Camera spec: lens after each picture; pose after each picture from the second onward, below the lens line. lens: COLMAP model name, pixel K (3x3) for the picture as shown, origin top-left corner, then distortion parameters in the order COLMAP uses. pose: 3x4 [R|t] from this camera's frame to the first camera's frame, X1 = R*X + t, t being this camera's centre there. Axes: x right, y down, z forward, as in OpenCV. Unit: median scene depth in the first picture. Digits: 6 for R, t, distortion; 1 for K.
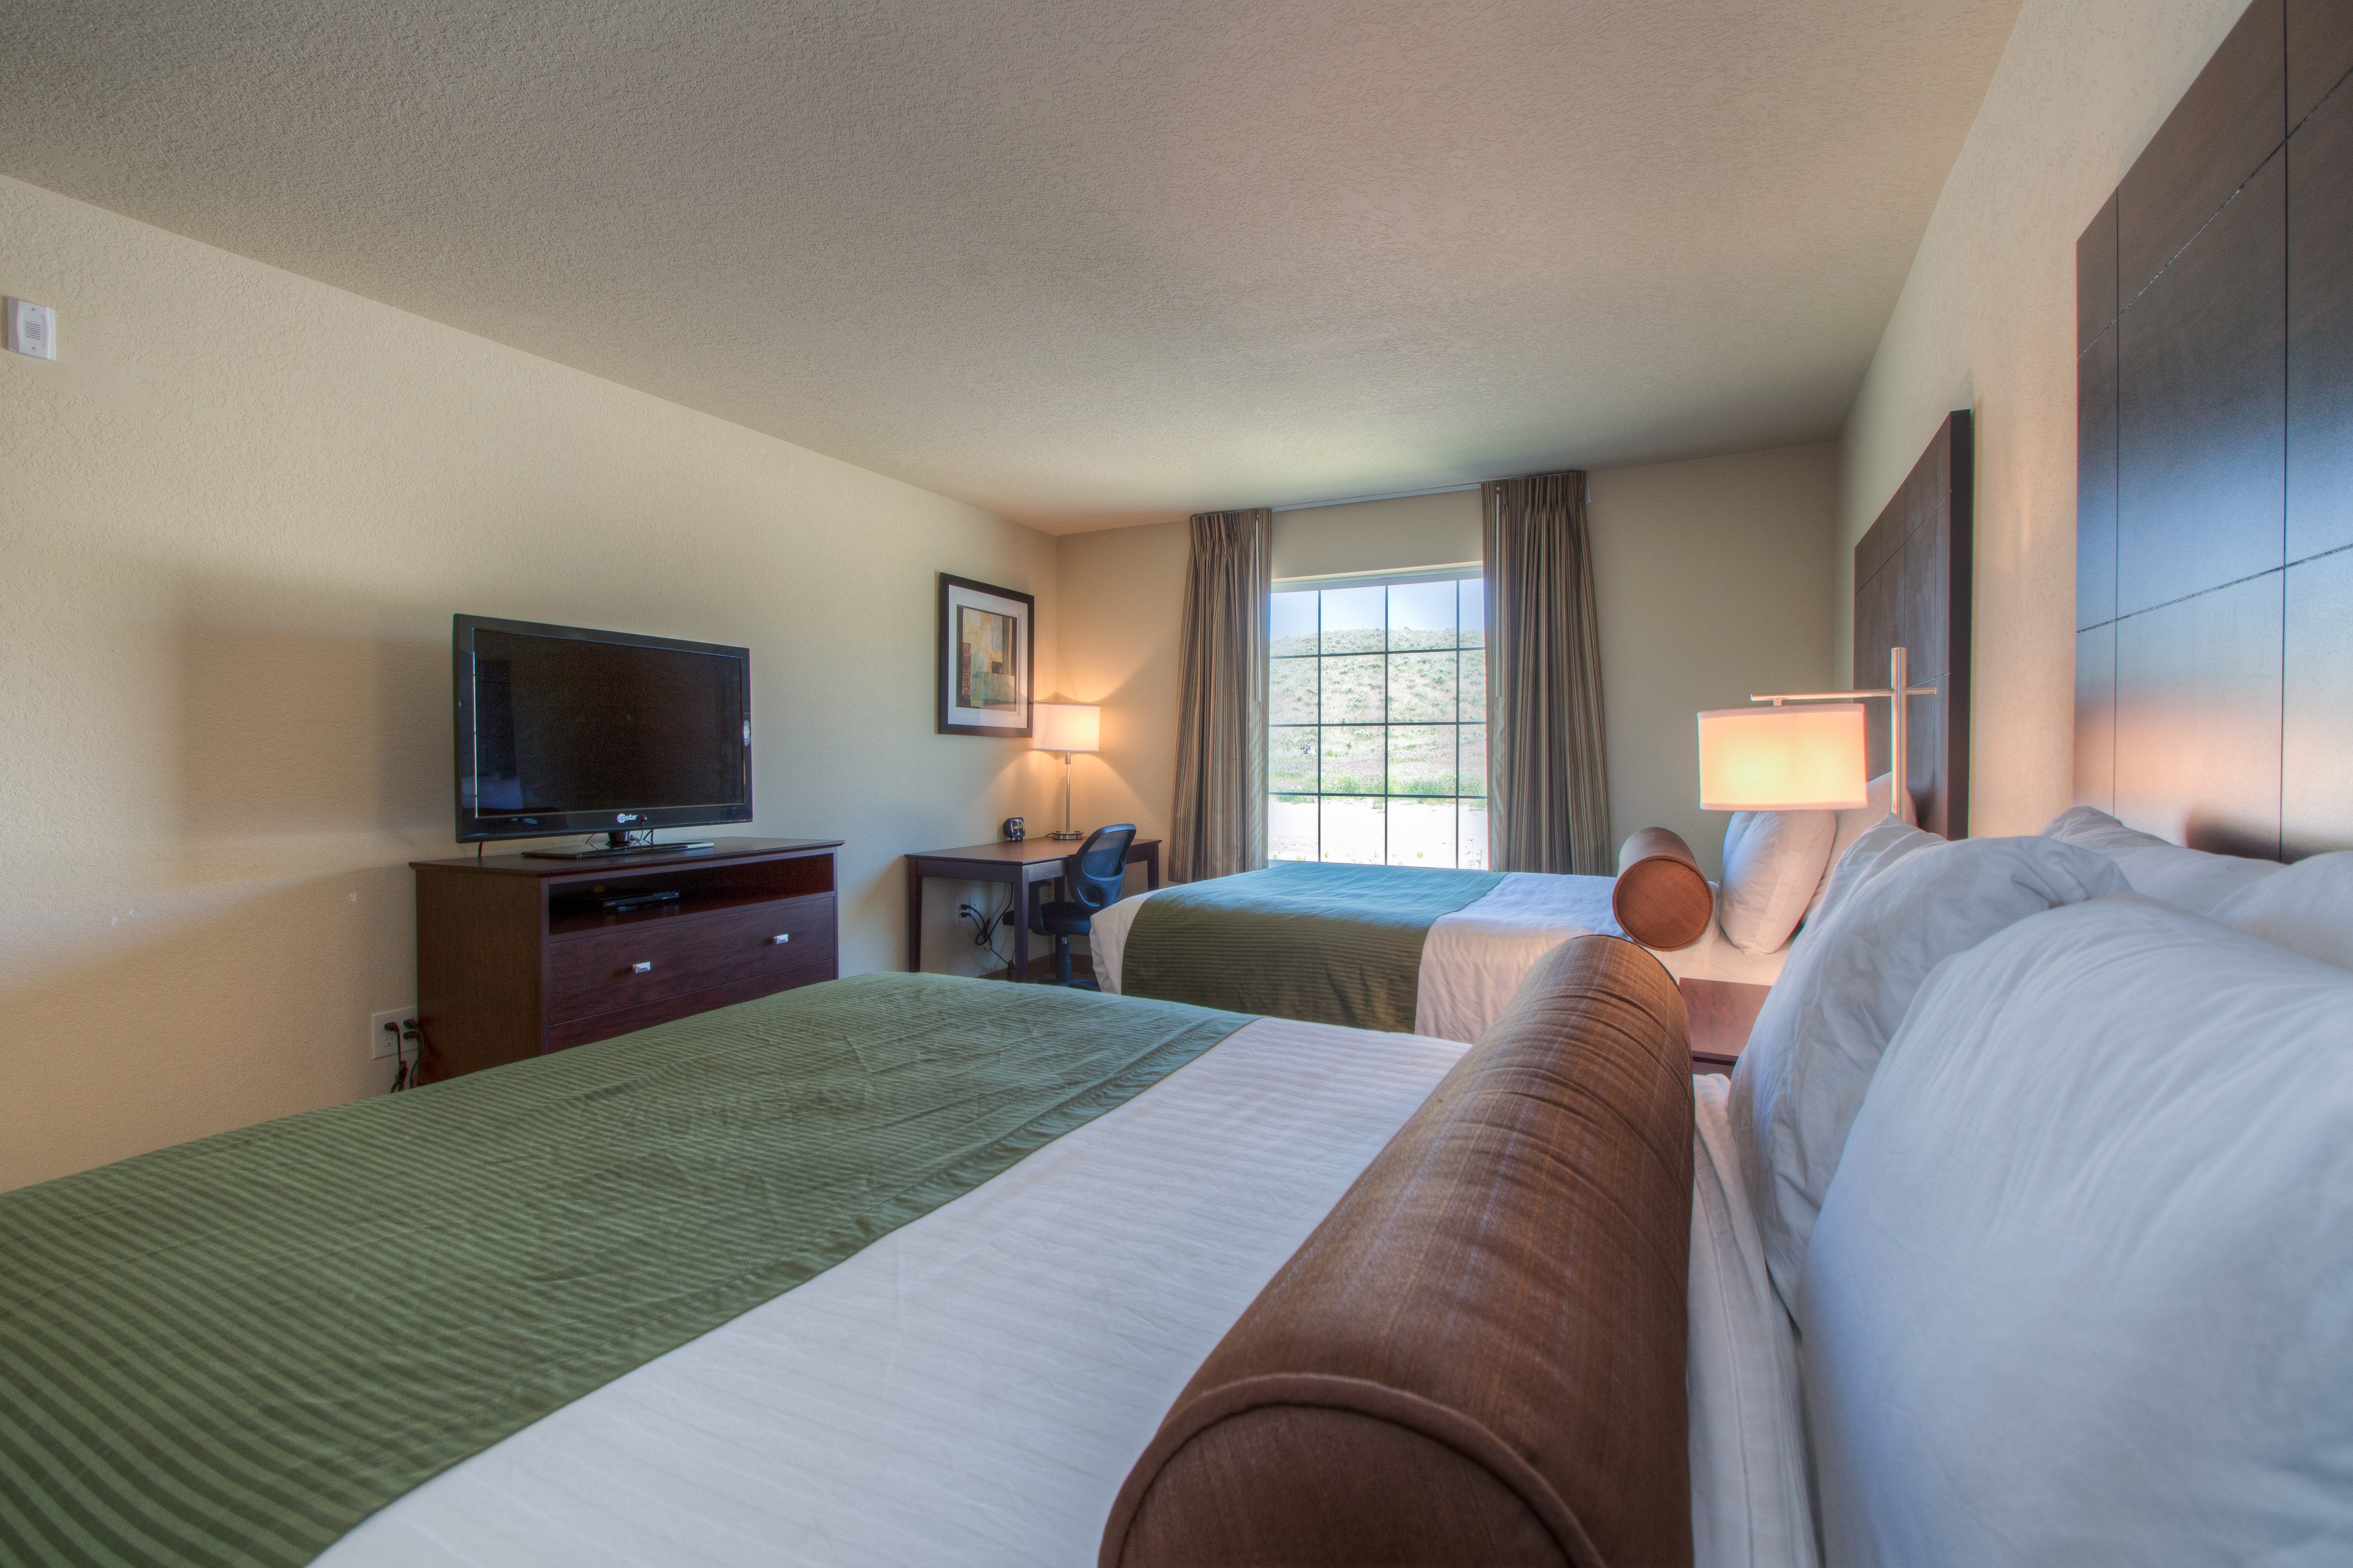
lens RADIAL K [[1061.1, 0, 1193.6], [0, 1061.1, 779.7], [0, 0, 1]] dist [0.016289, -0.010946]
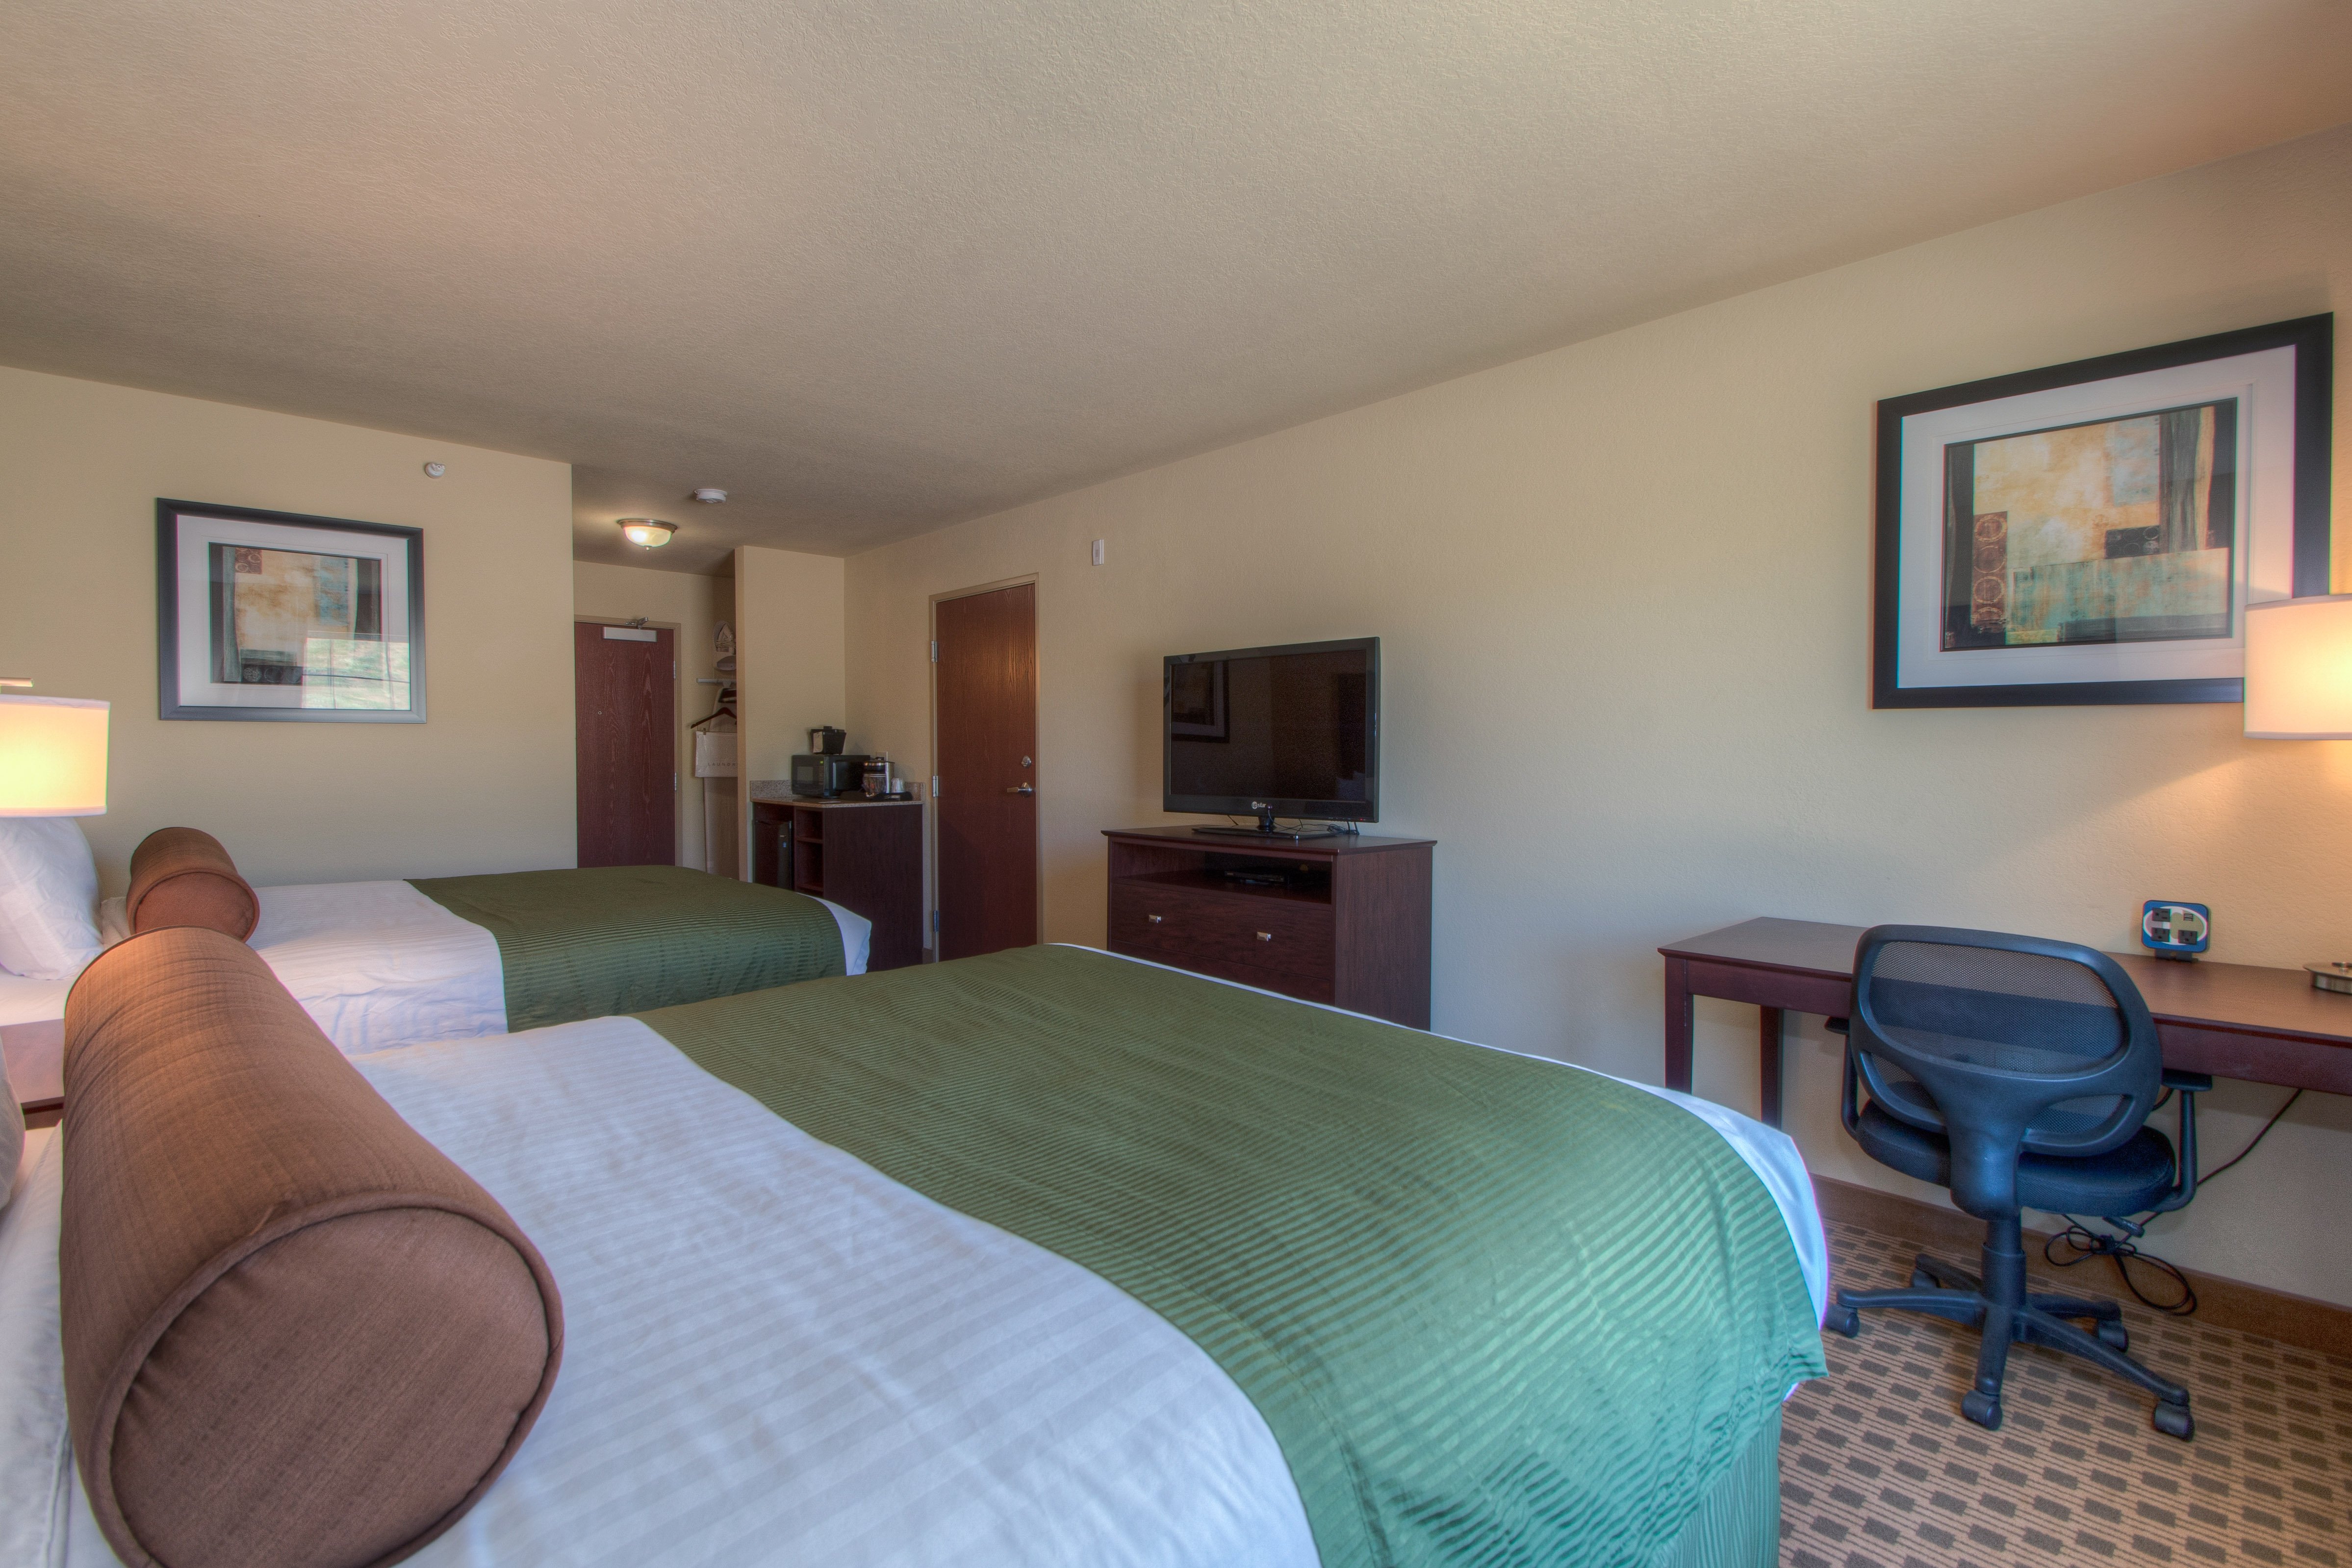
lens RADIAL K [[1060.7, 0, 1185.5], [0, 1060.7, 785.4], [0, 0, 1]] dist [0.016289, -0.010946]
pose [[-0.353426, 0.031793, -0.934922, 0.363379], [-0.019104, 0.998969, 0.041193, -0.020028], [0.935267, 0.032420, -0.352454, 0.836191]]
